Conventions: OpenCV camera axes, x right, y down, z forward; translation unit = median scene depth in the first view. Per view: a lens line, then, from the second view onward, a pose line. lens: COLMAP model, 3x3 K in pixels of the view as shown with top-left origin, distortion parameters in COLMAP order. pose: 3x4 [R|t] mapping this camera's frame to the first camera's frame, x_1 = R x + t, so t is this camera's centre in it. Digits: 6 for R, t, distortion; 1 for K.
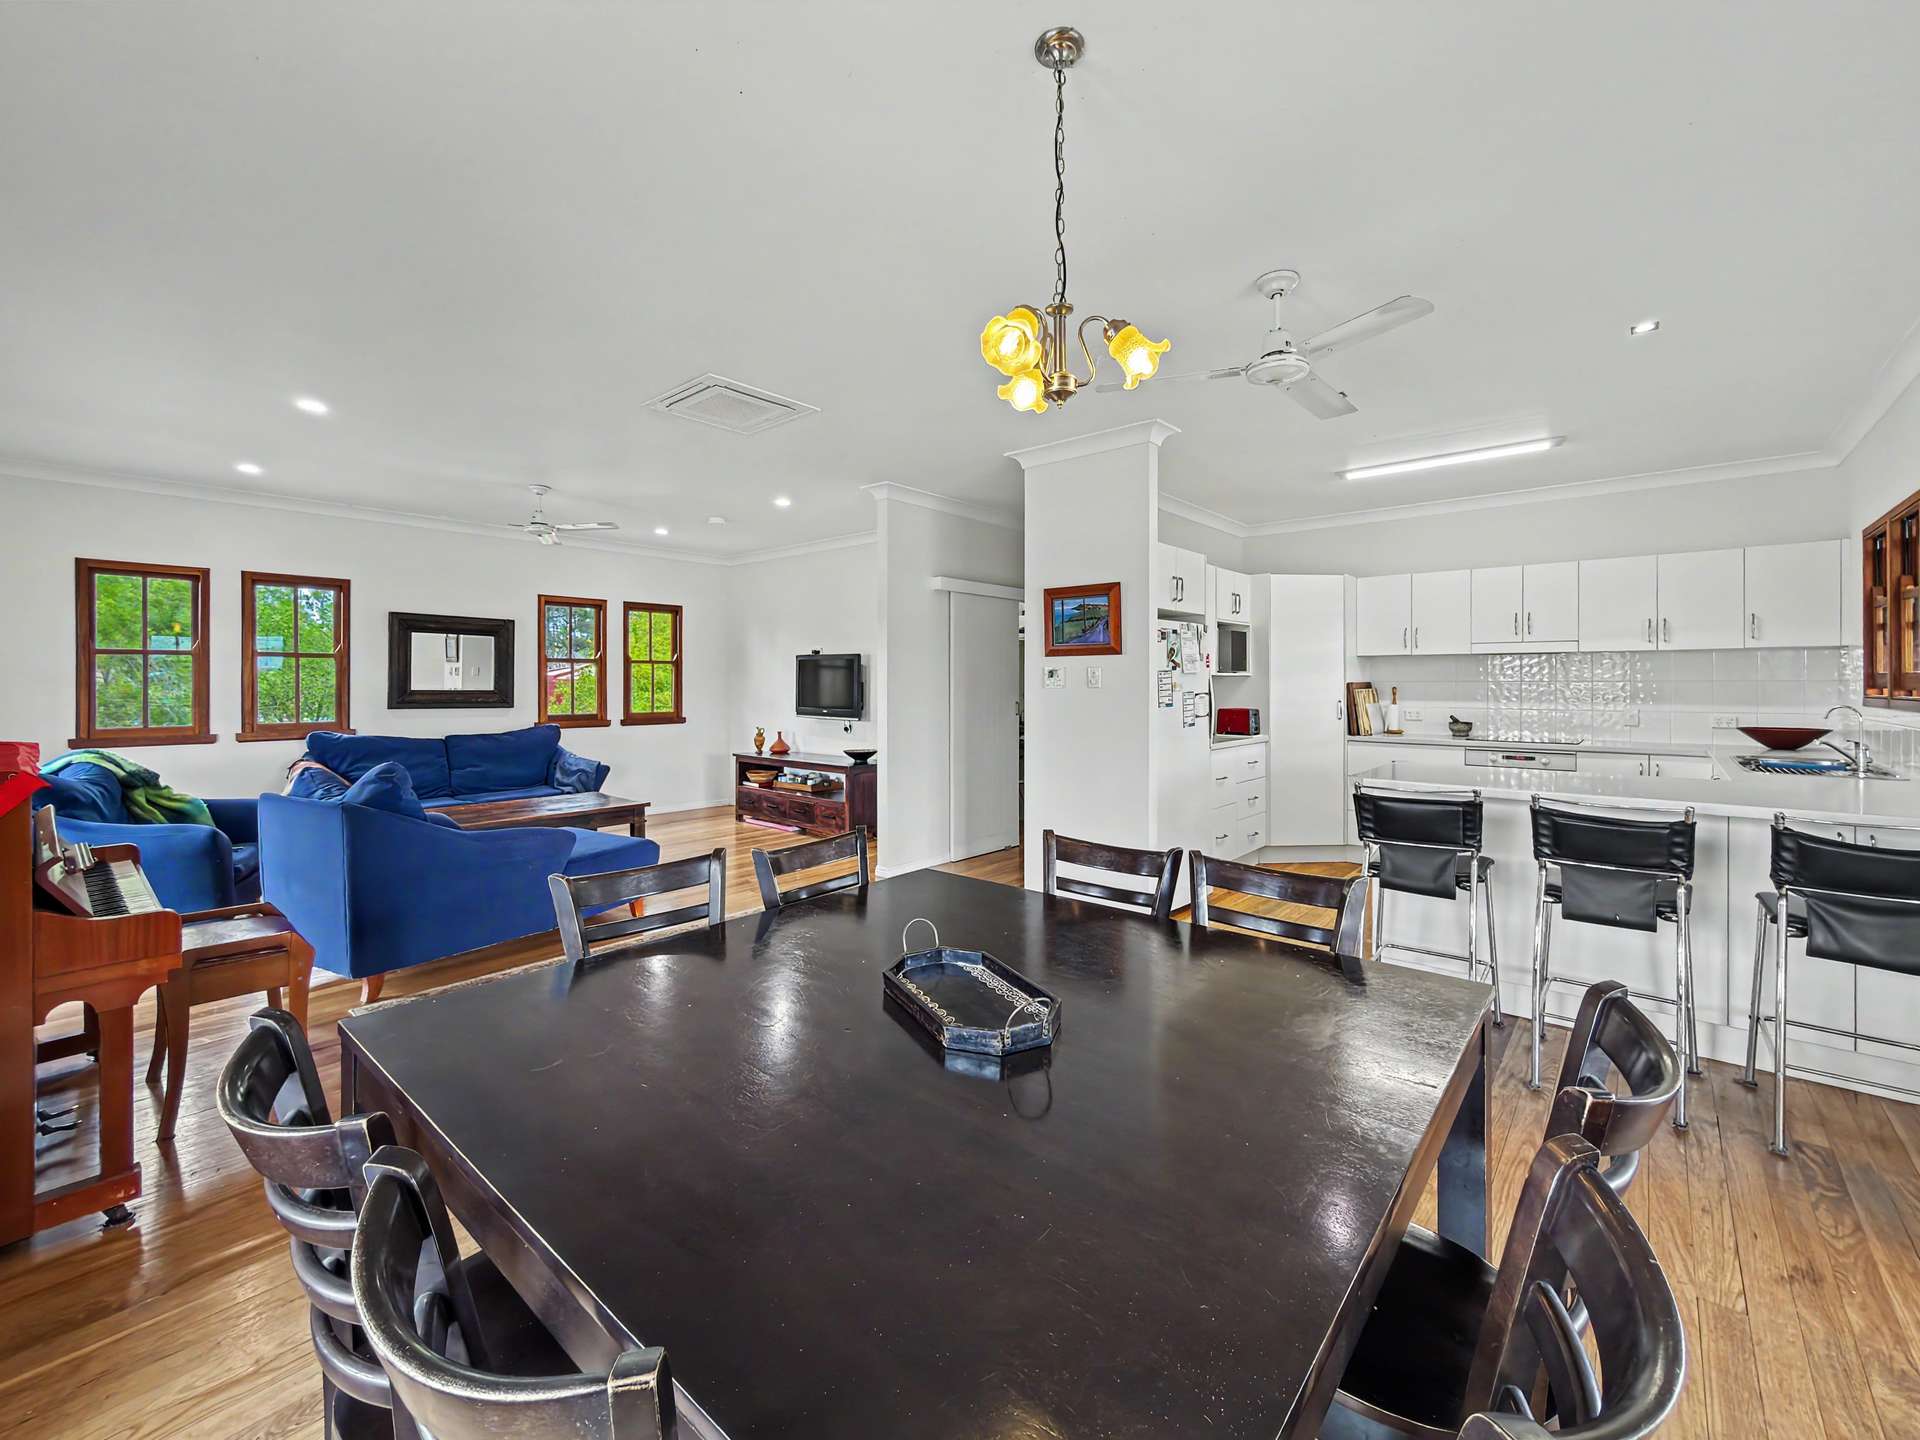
lens RADIAL K [[782.5, 0, 950.8], [0, 782.5, 684.6], [0, 0, 1]] dist [0.002194, 0.000720]
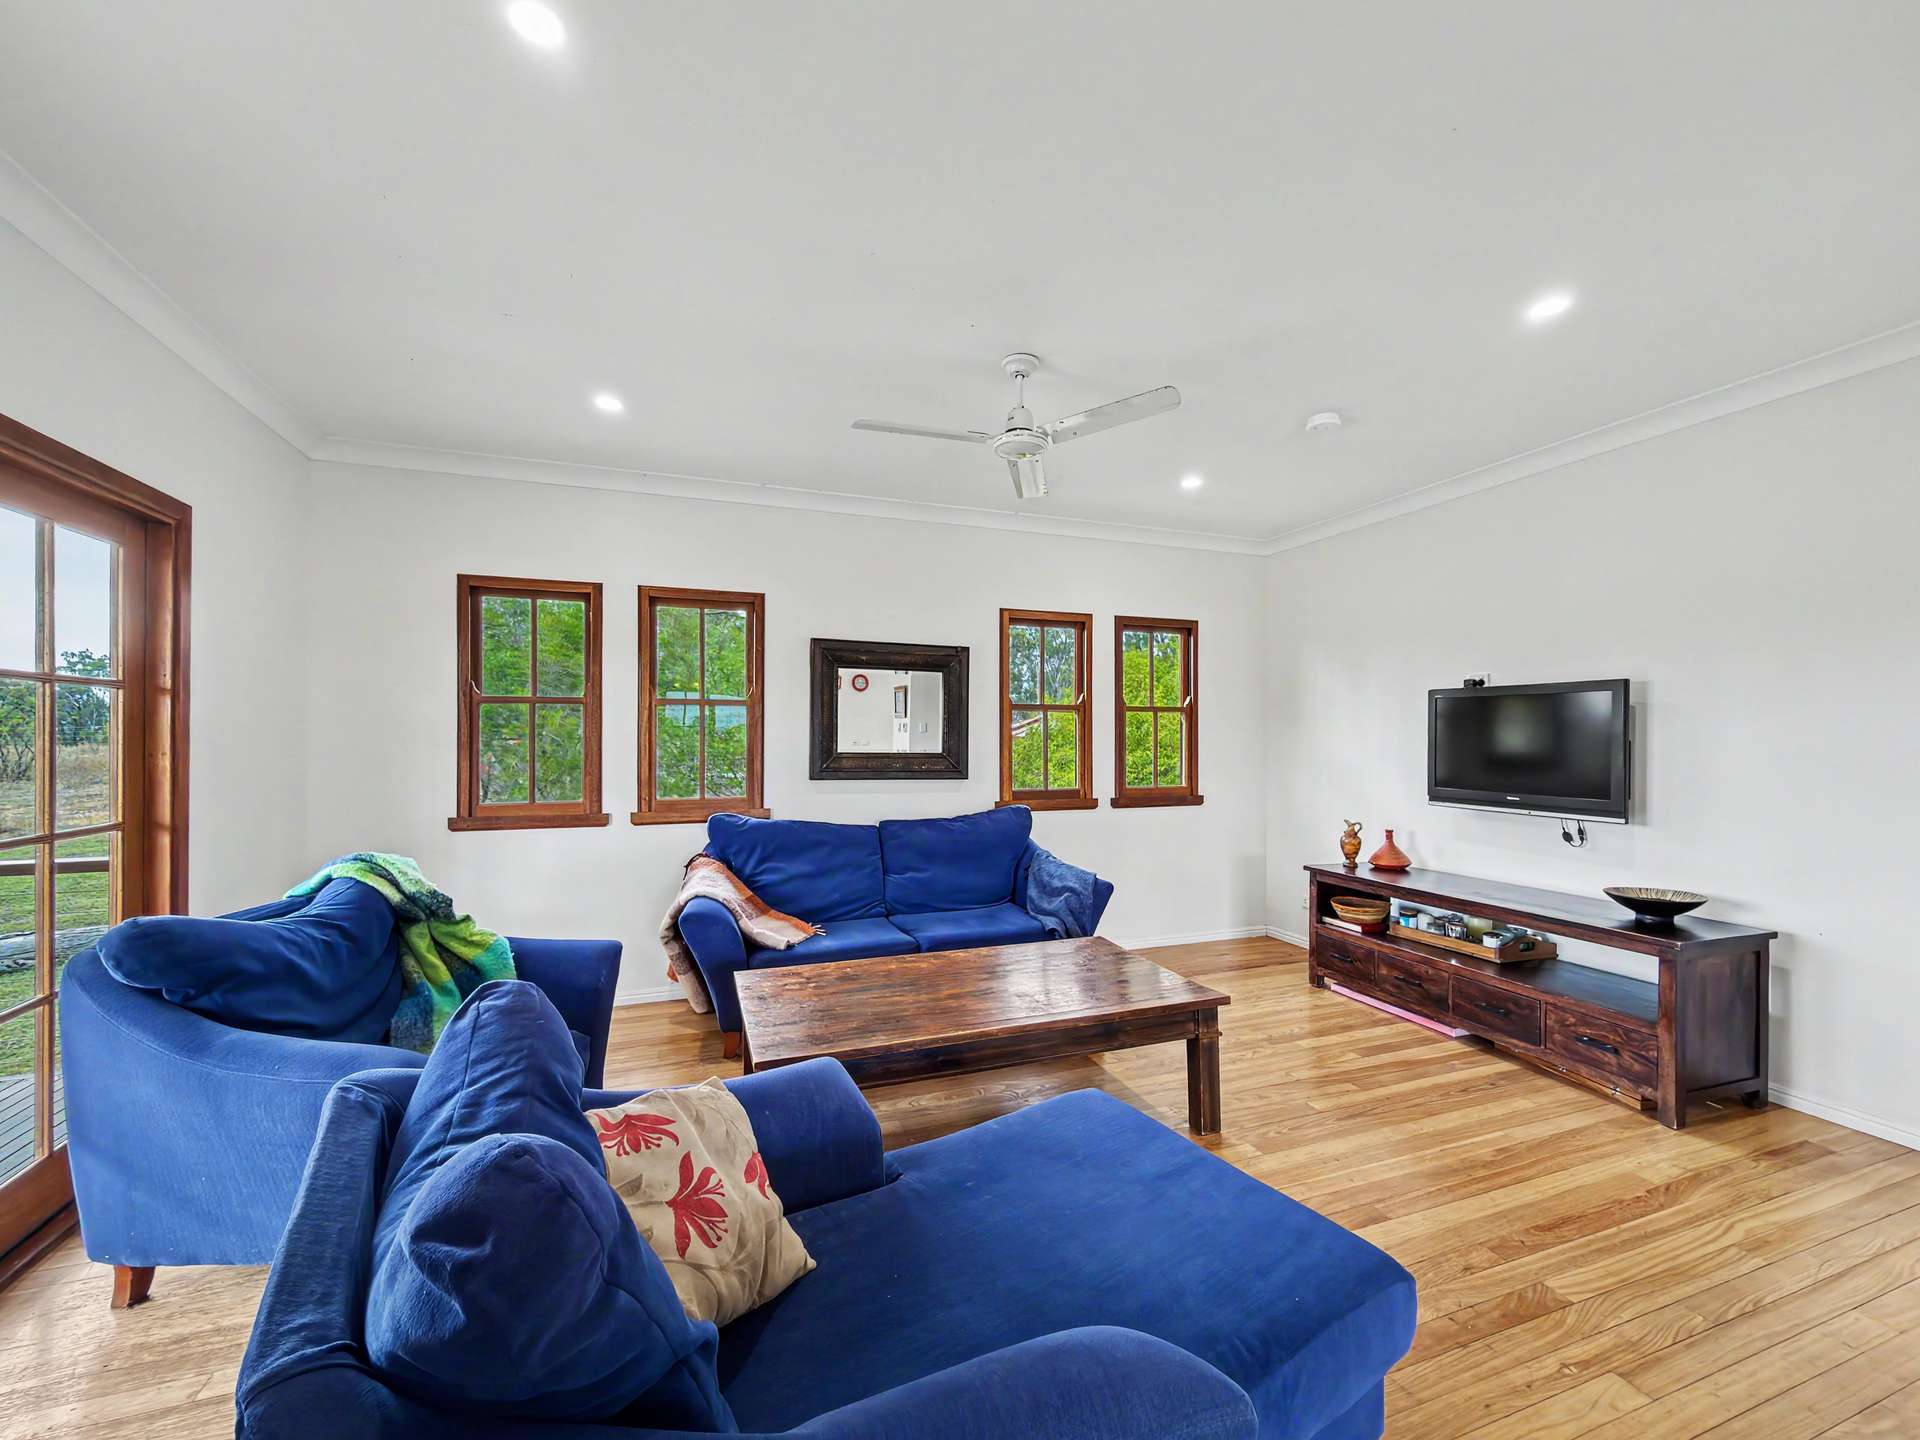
lens RADIAL K [[782.5, 0, 948.7], [0, 782.5, 731.3], [0, 0, 1]] dist [0.002194, 0.000720]
pose [[0.867790, -0.005766, -0.496897, -0.243878], [-0.001087, 0.999908, -0.013501, -0.002040], [0.496929, 0.012257, 0.867704, 0.417825]]
